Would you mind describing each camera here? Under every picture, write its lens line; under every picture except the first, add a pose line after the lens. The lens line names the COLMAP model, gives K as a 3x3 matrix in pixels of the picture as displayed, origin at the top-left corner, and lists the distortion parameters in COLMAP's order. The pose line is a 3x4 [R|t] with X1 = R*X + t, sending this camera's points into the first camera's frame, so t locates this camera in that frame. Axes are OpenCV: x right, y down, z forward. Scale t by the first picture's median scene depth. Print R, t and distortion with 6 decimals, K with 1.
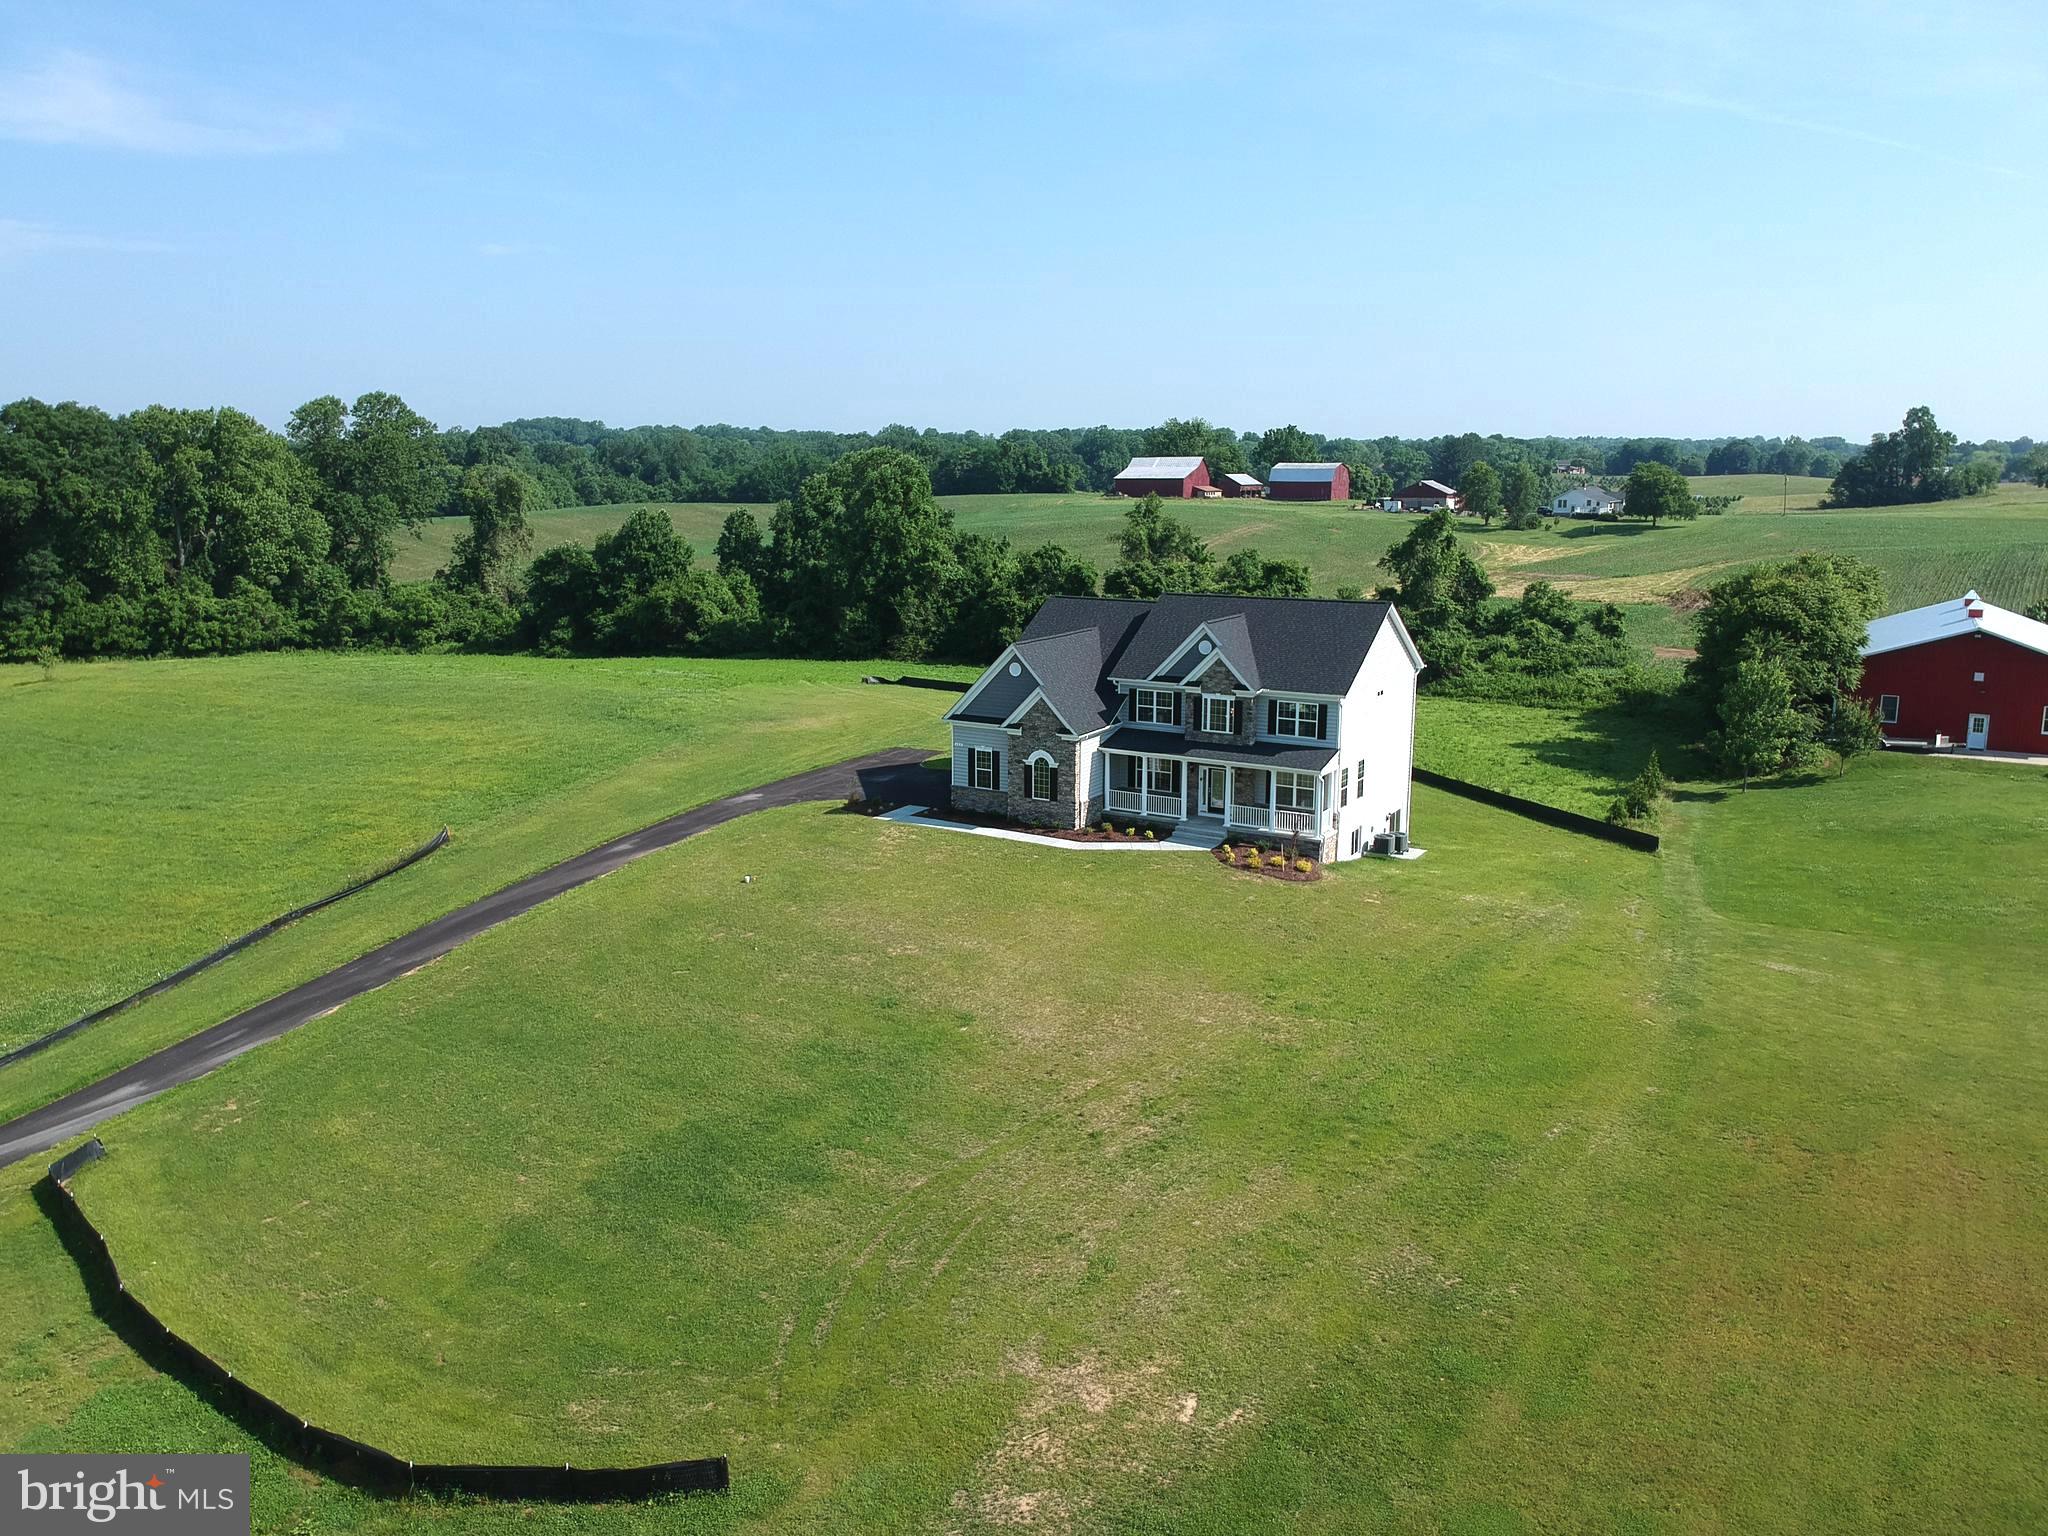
lens RADIAL K [[1499.7, 0, 1024.0], [0, 1499.7, 768.0], [0, 0, 1]] dist [0.108603, -0.211846]
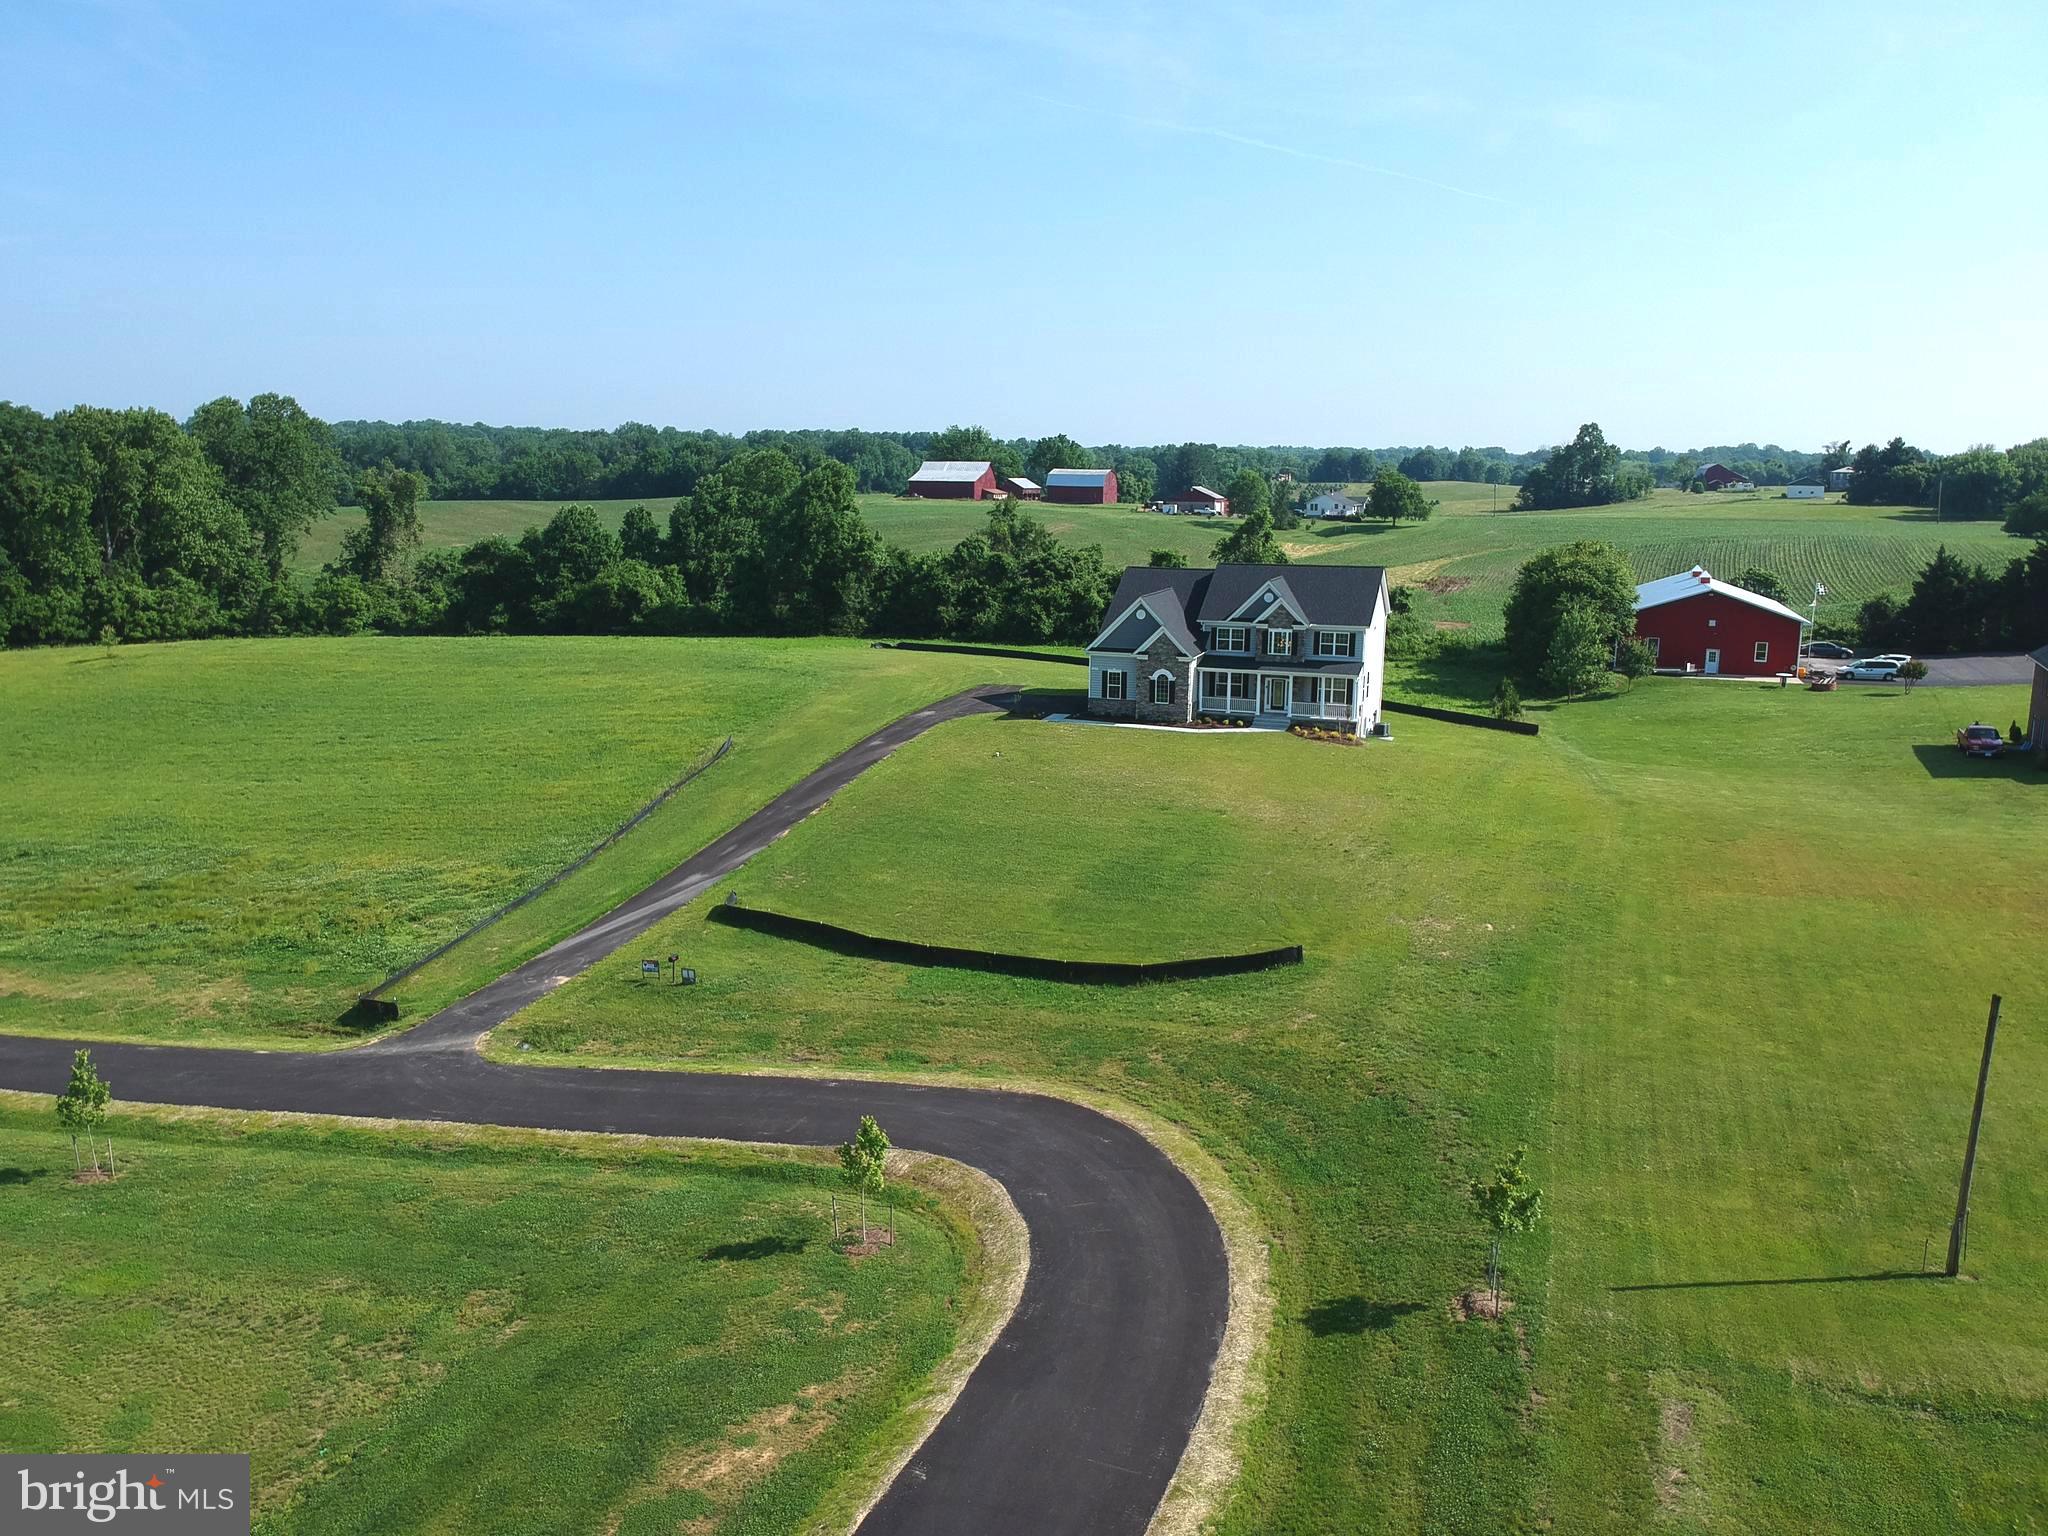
lens RADIAL K [[1499.7, 0, 1024.0], [0, 1499.7, 768.0], [0, 0, 1]] dist [0.108603, -0.211846]
pose [[0.981666, -0.028116, 0.188525, -0.141272], [0.028362, 0.999597, 0.001392, 0.027807], [-0.188488, 0.003981, 0.982067, -0.145184]]
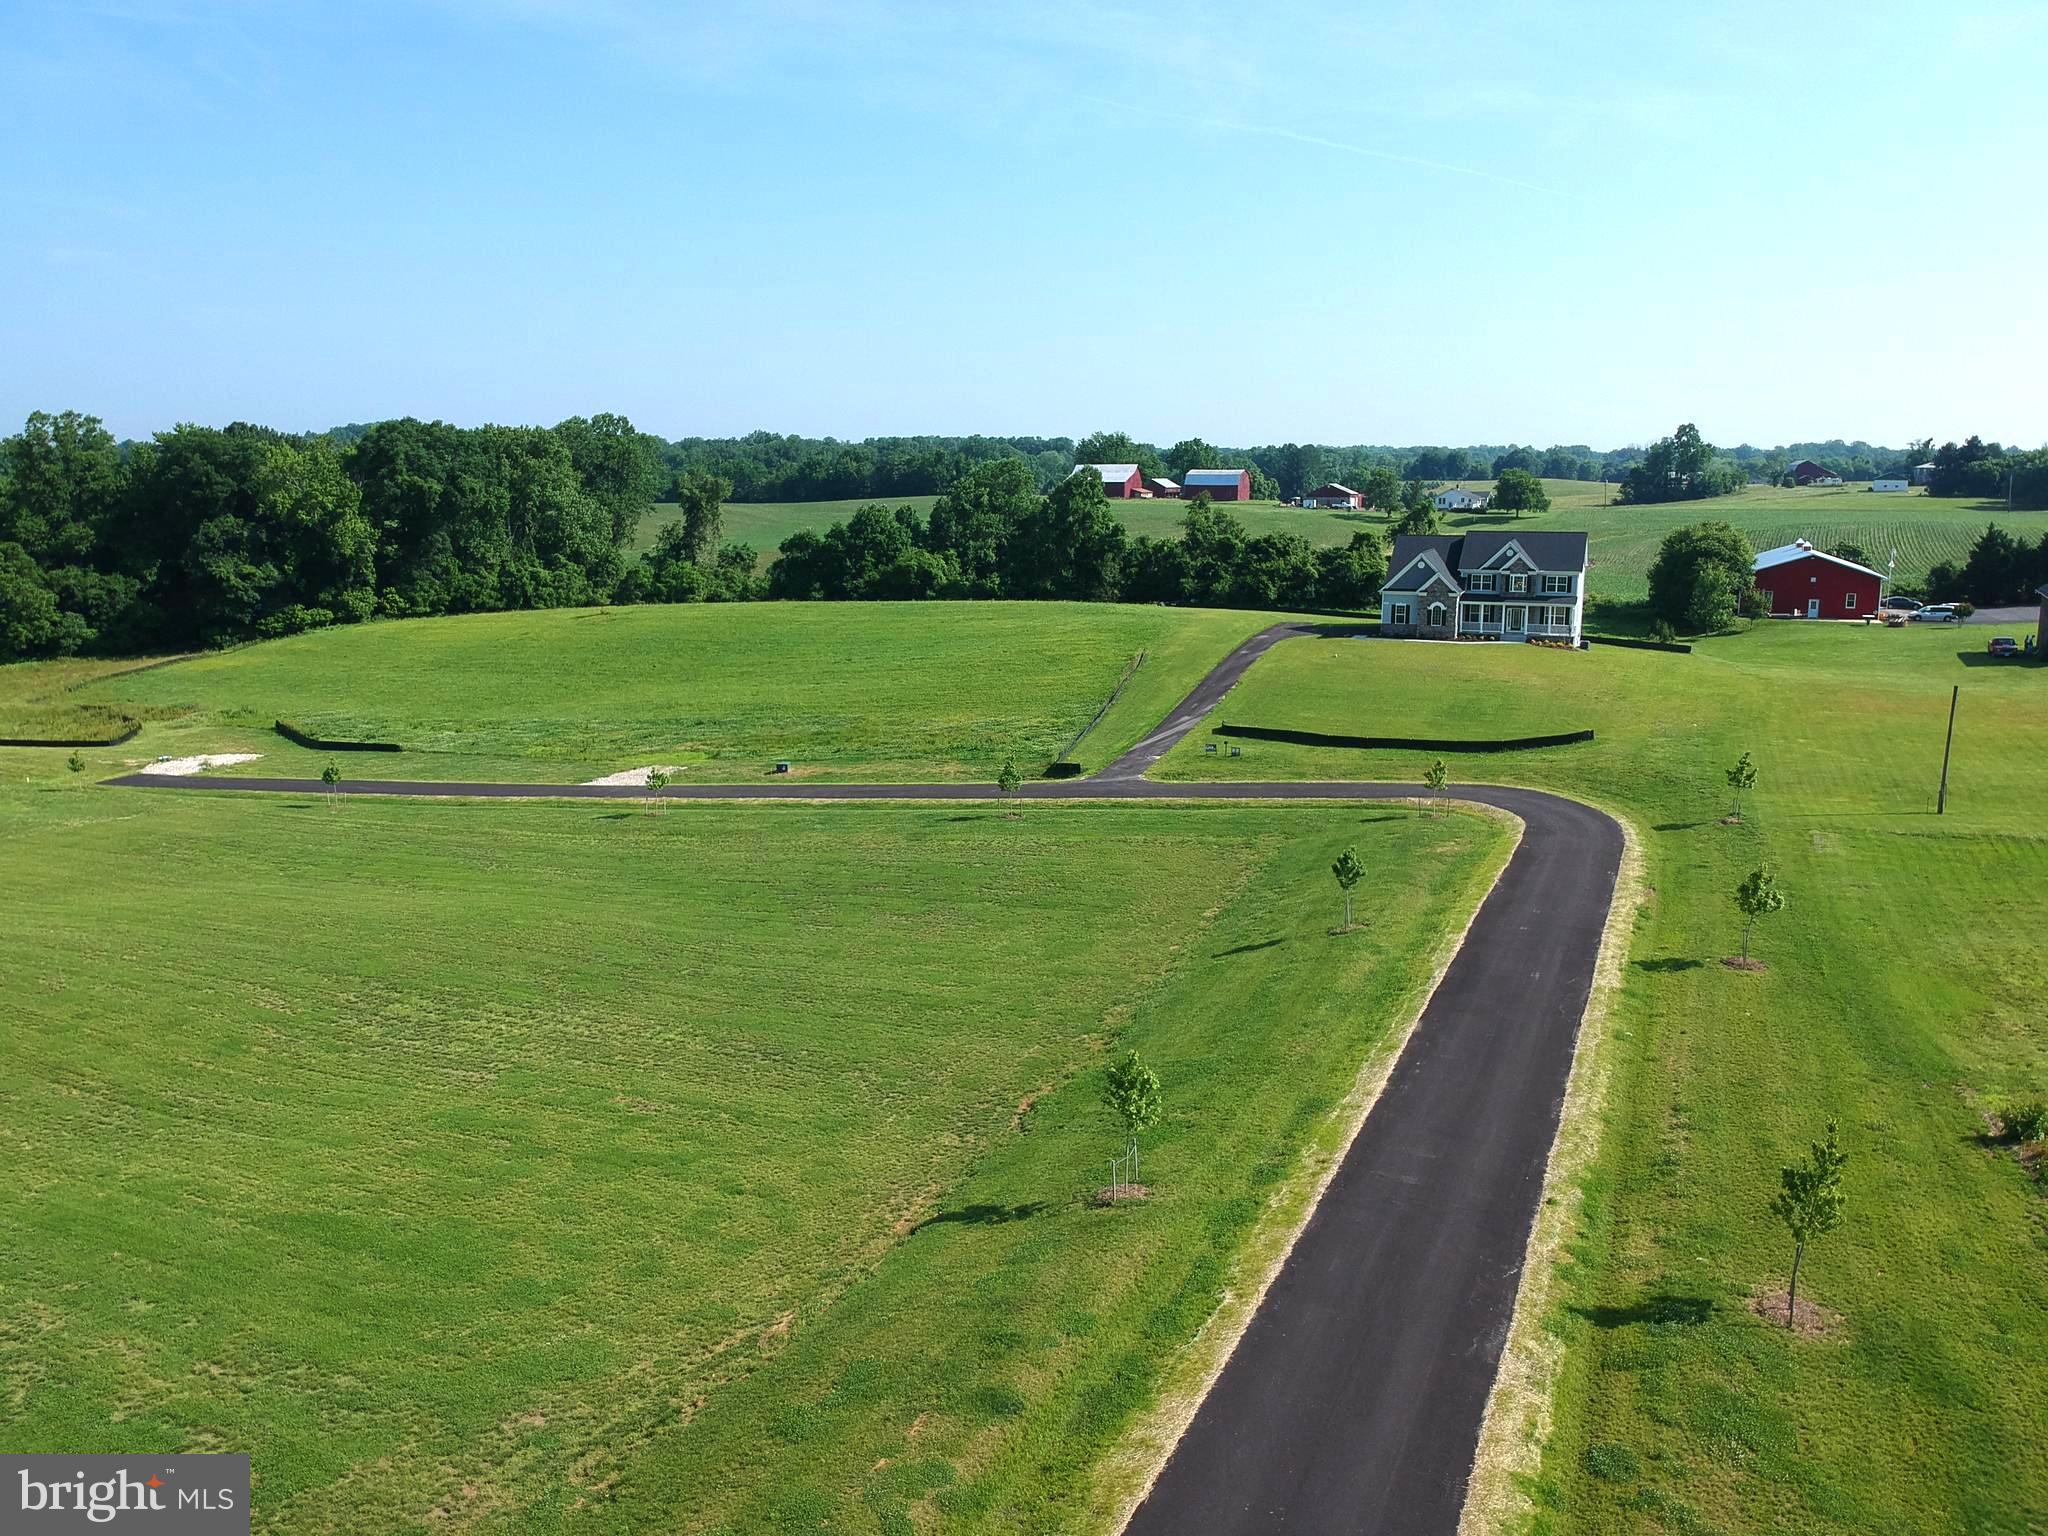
lens RADIAL K [[1504.5, 0, 1024.0], [0, 1504.5, 768.0], [0, 0, 1]] dist [0.098668, -0.182476]
pose [[0.989098, -0.027046, 0.144755, -0.317861], [0.027604, 0.999617, -0.001843, 0.075886], [-0.144650, 0.005819, 0.989466, -0.377838]]
